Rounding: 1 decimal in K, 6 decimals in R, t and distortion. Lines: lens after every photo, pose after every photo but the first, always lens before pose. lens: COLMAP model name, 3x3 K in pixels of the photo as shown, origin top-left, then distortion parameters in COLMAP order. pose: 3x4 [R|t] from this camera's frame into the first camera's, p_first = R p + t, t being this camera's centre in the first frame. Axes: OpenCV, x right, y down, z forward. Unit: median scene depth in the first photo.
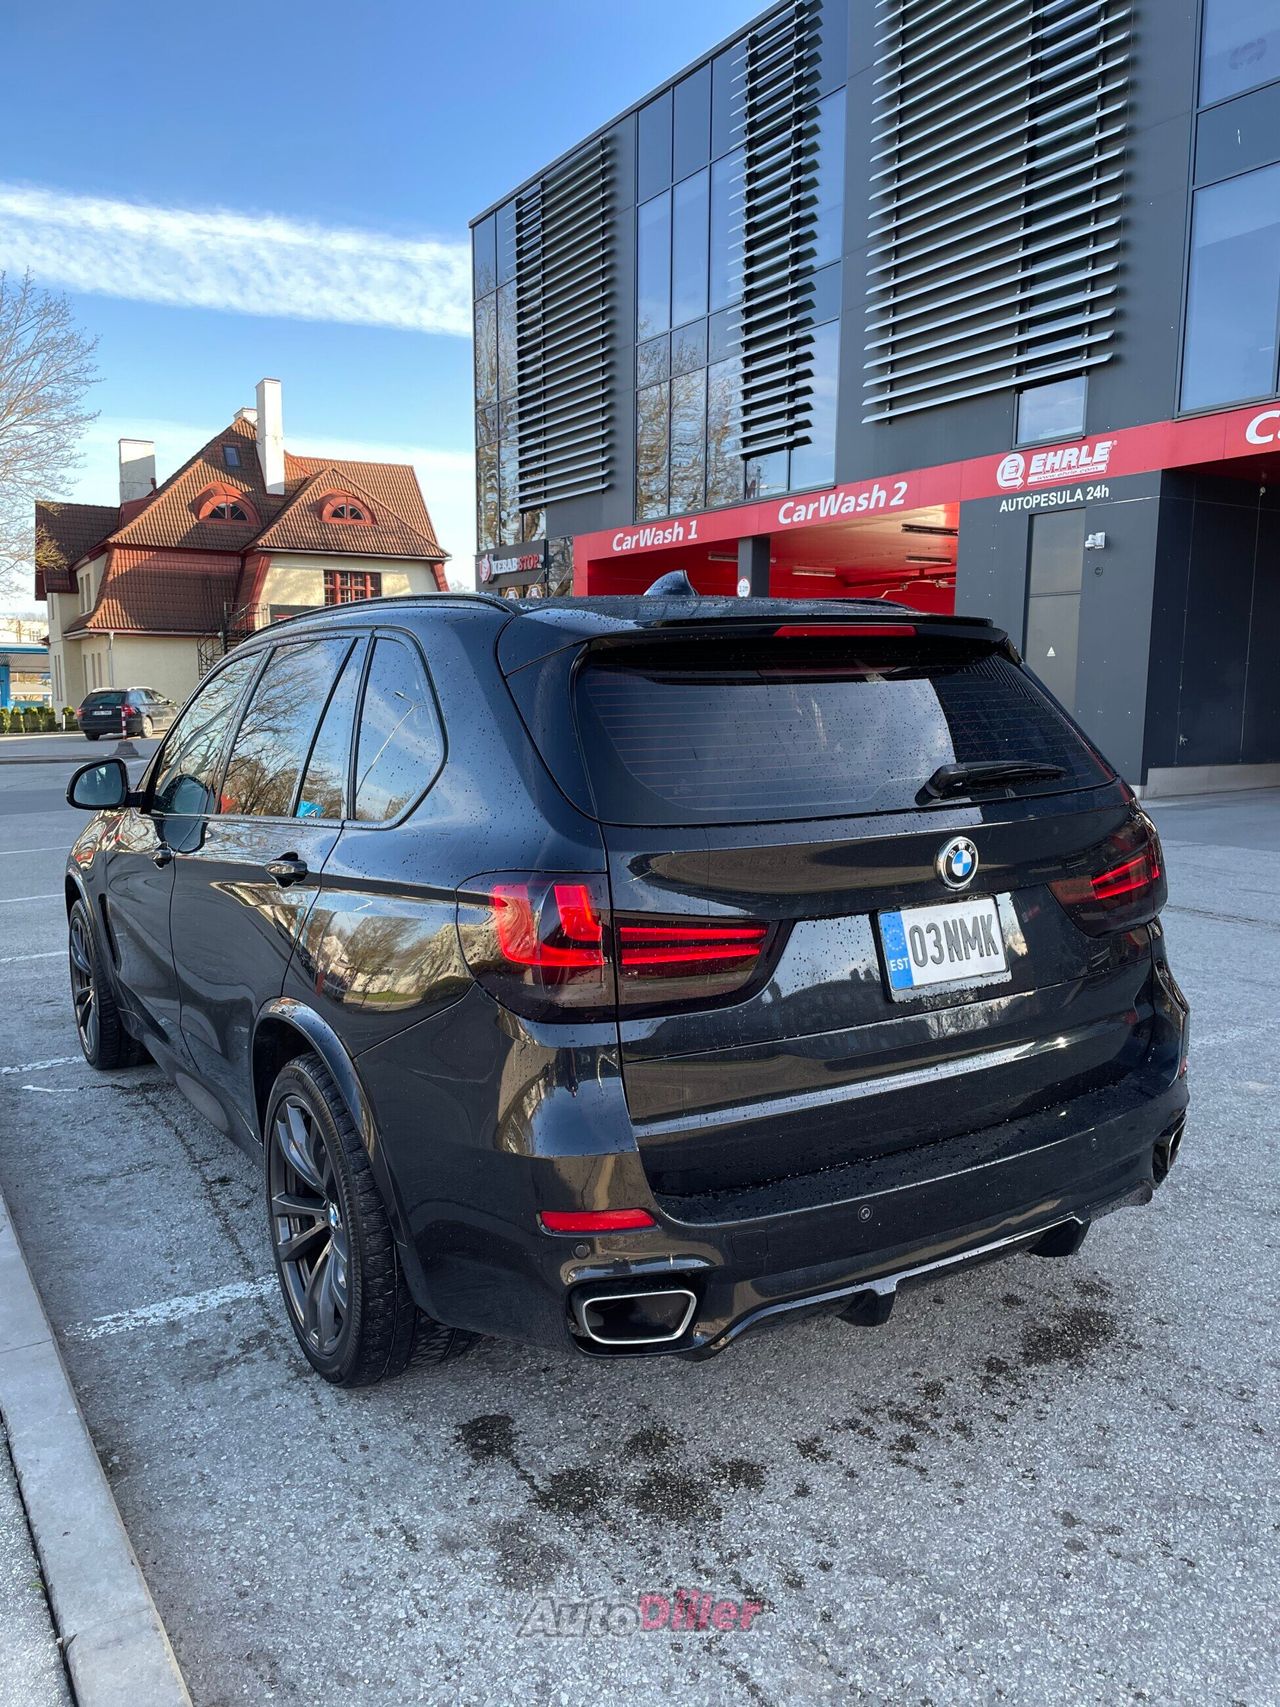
lens RADIAL K [[1280.4, 0, 653.1], [0, 1280.4, 857.9], [0, 0, 1]] dist [0.087732, -0.110328]
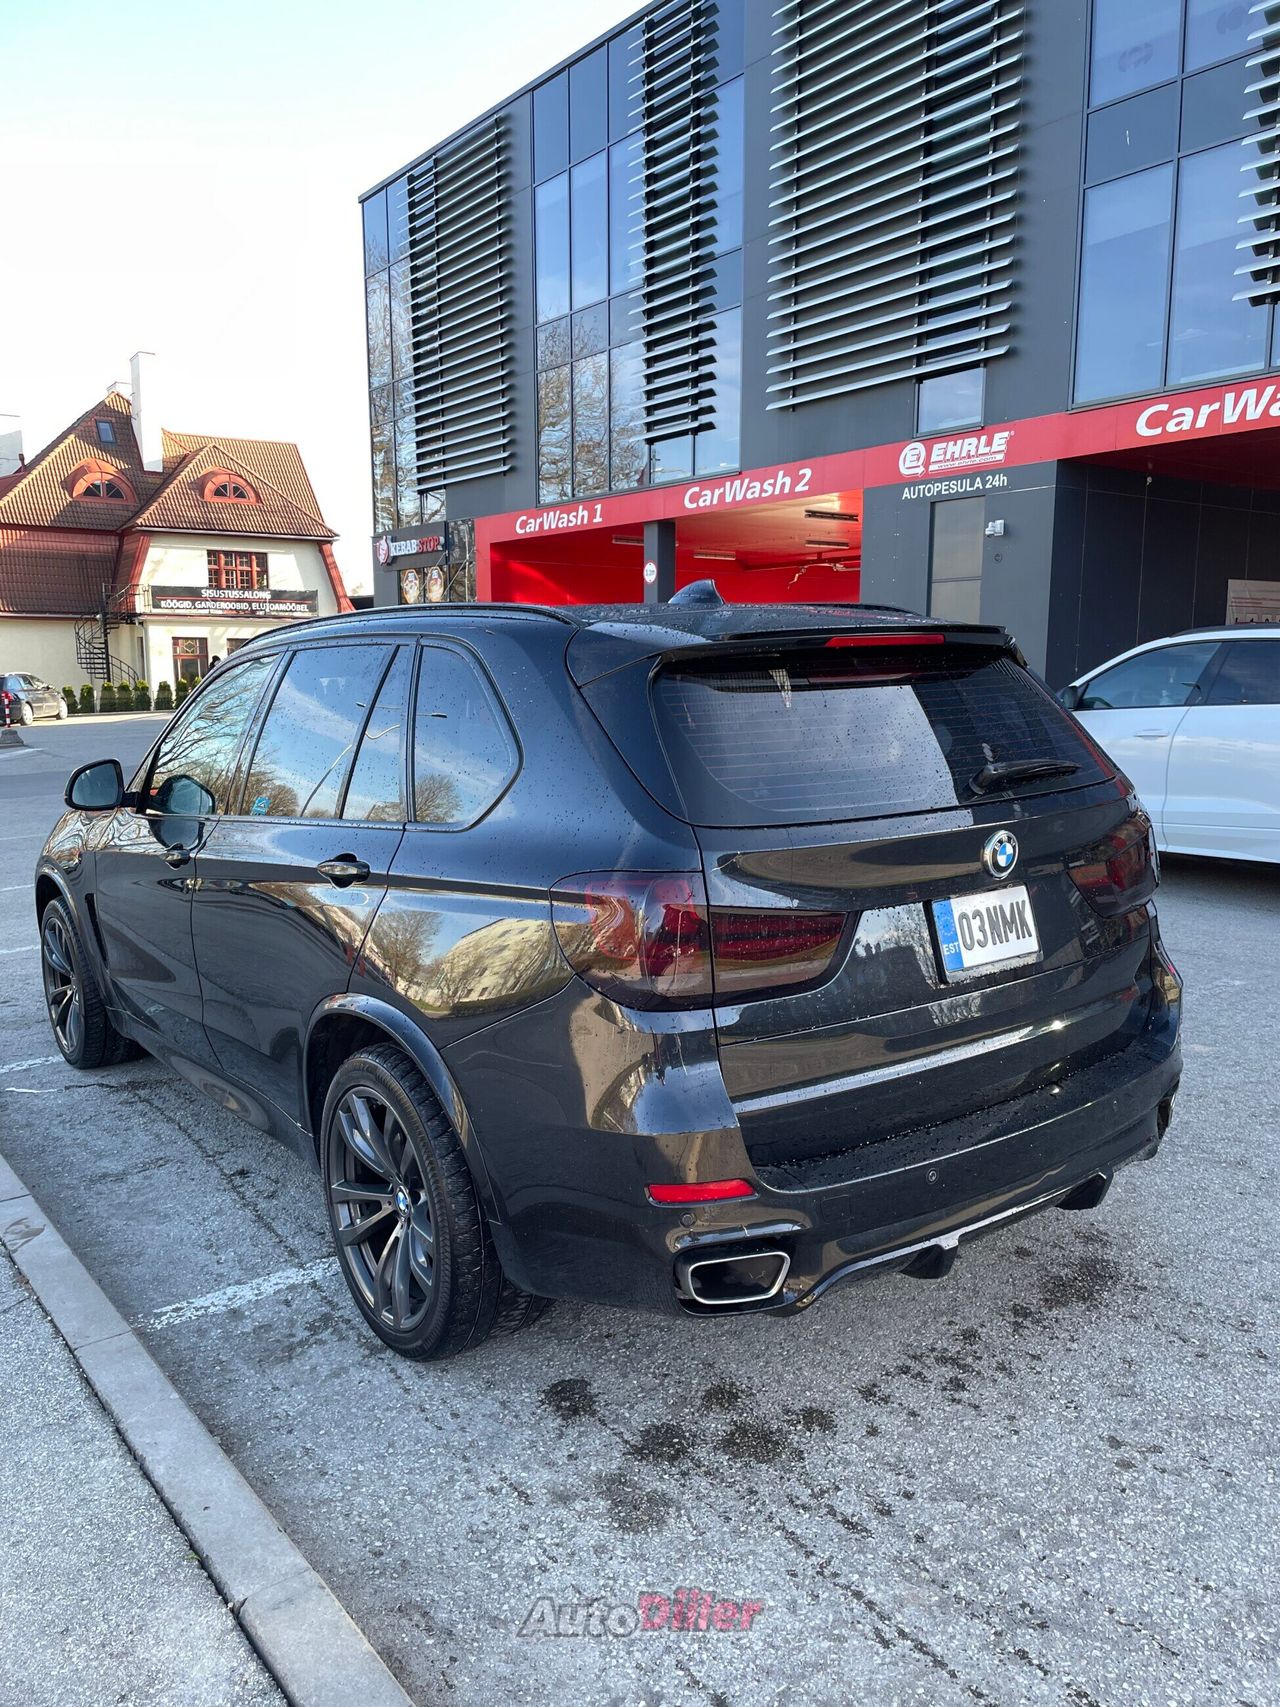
lens RADIAL K [[1279.8, 0, 653.3], [0, 1279.8, 855.7], [0, 0, 1]] dist [0.087605, -0.110656]
pose [[0.996269, -0.019099, 0.084165, -0.115121], [0.017956, 0.999736, 0.014306, -0.012262], [-0.084416, -0.012741, 0.996349, -0.050748]]
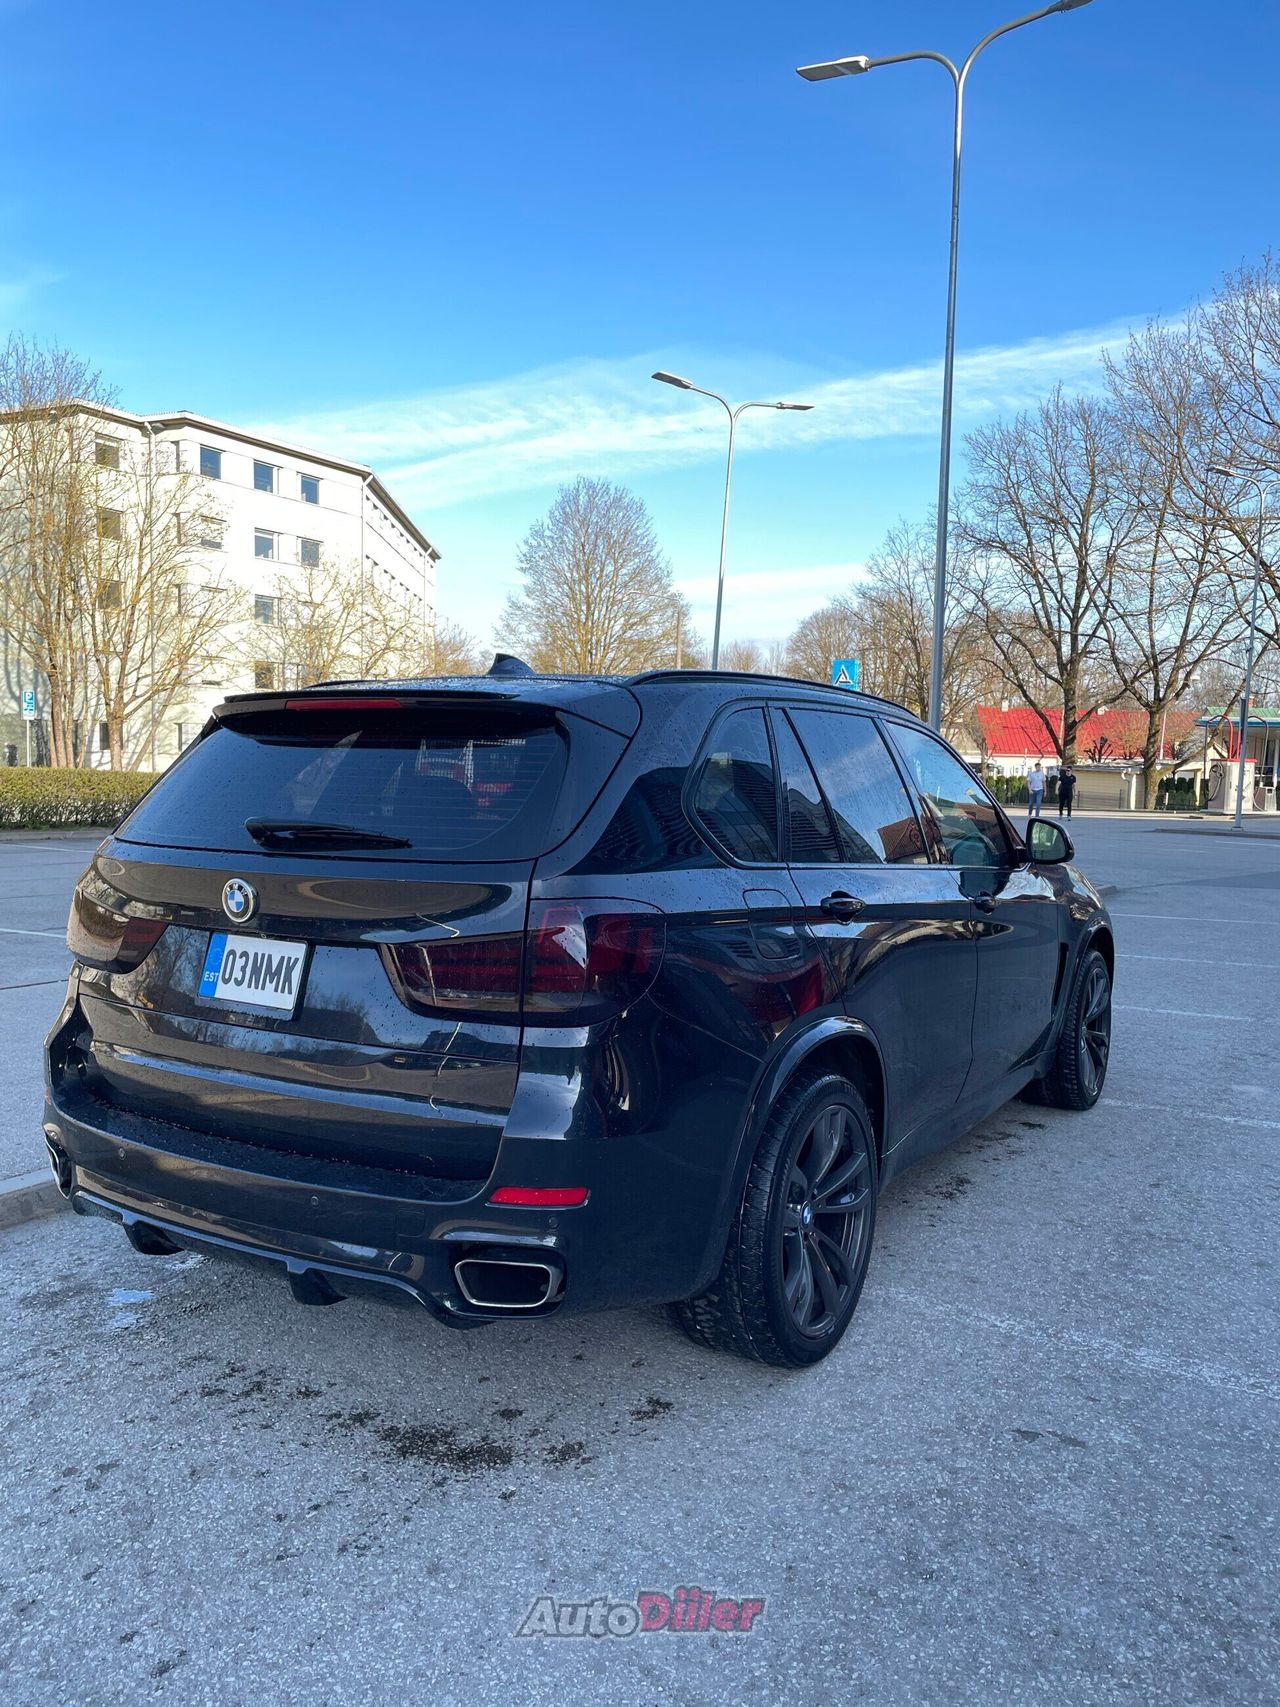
lens RADIAL K [[1280.2, 0, 636.8], [0, 1280.2, 849.1], [0, 0, 1]] dist [0.083478, -0.105562]
pose [[0.437381, 0.085579, -0.895195, 1.097749], [-0.145184, 0.989123, 0.023623, -0.093014], [0.887480, 0.119635, 0.445048, 0.609743]]
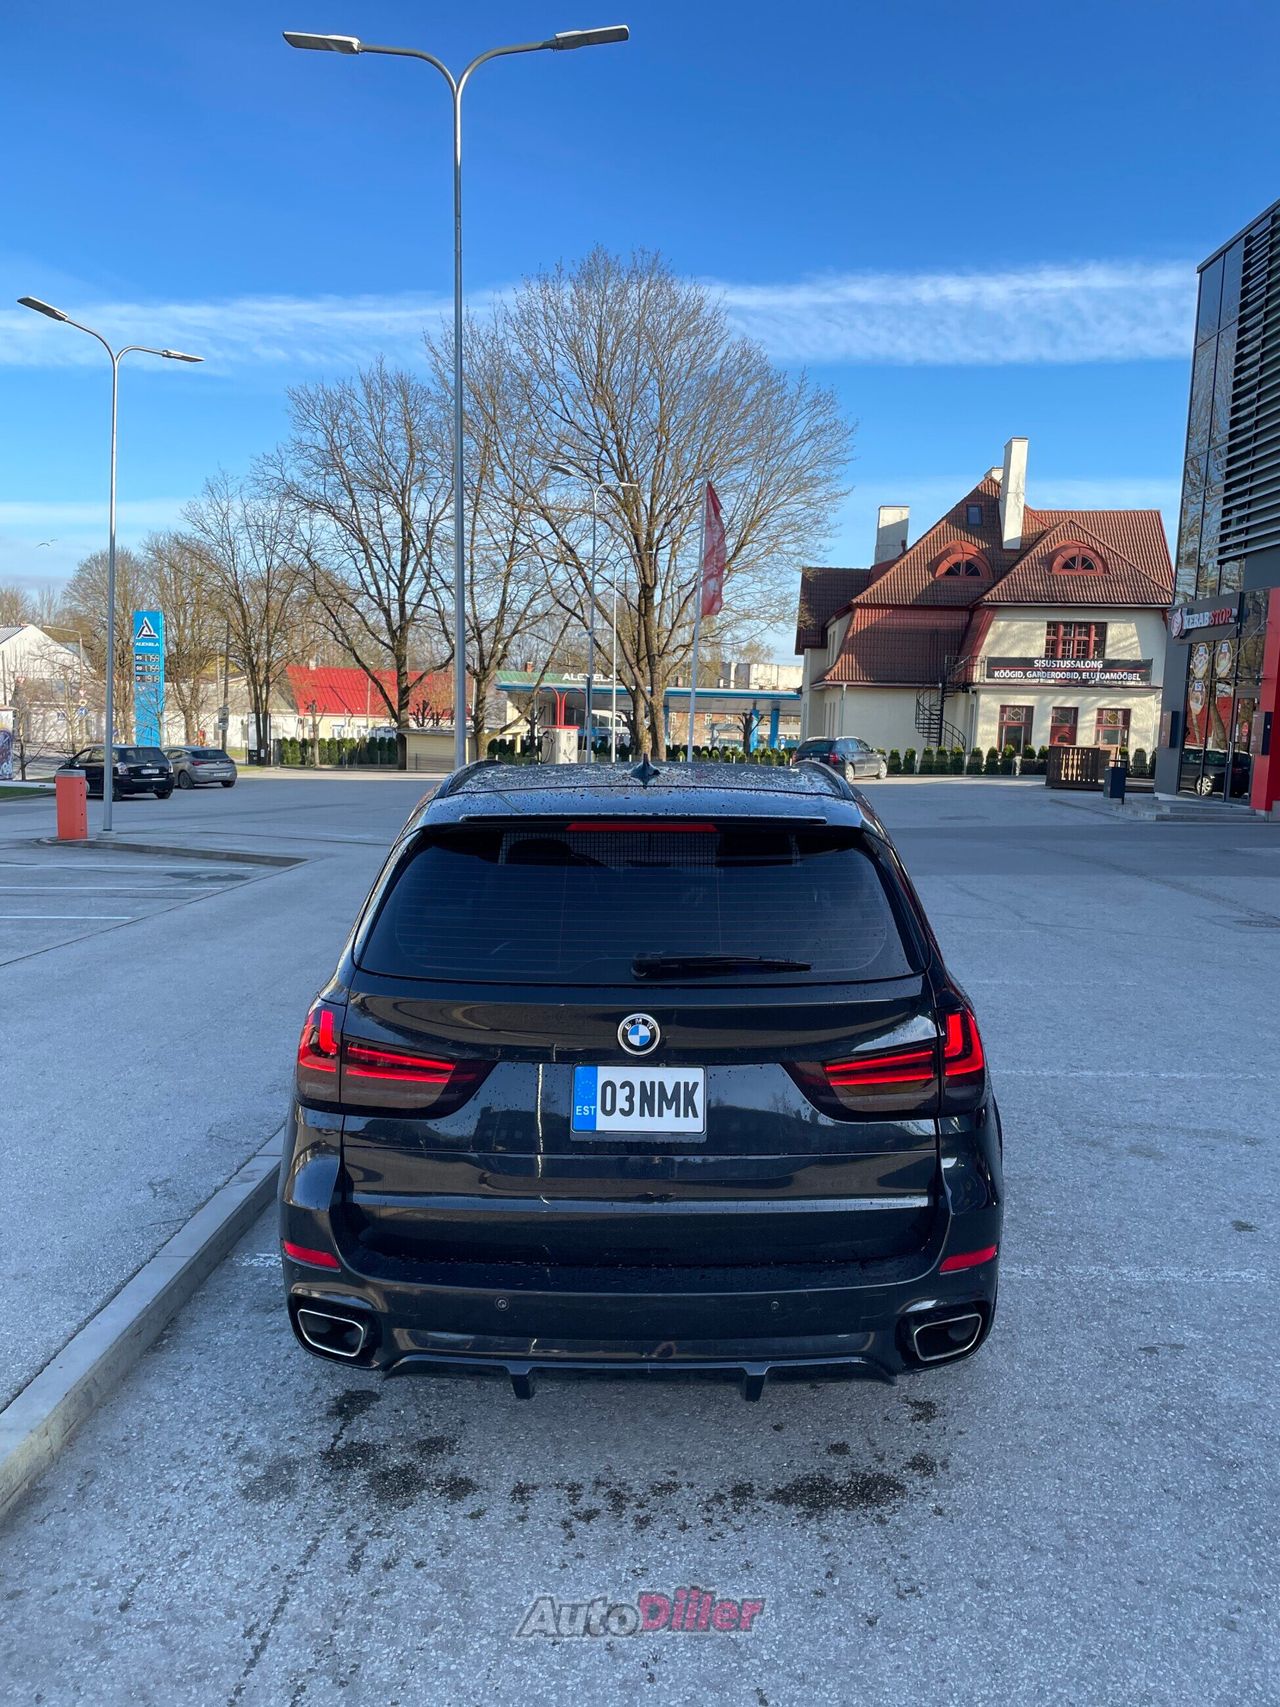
lens RADIAL K [[1279.8, 0, 653.3], [0, 1279.8, 855.7], [0, 0, 1]] dist [0.087605, -0.110656]
pose [[0.841342, 0.079649, -0.534602, 0.667847], [-0.097527, 0.995219, -0.005211, -0.119591], [0.531631, 0.056522, 0.845088, -0.005721]]
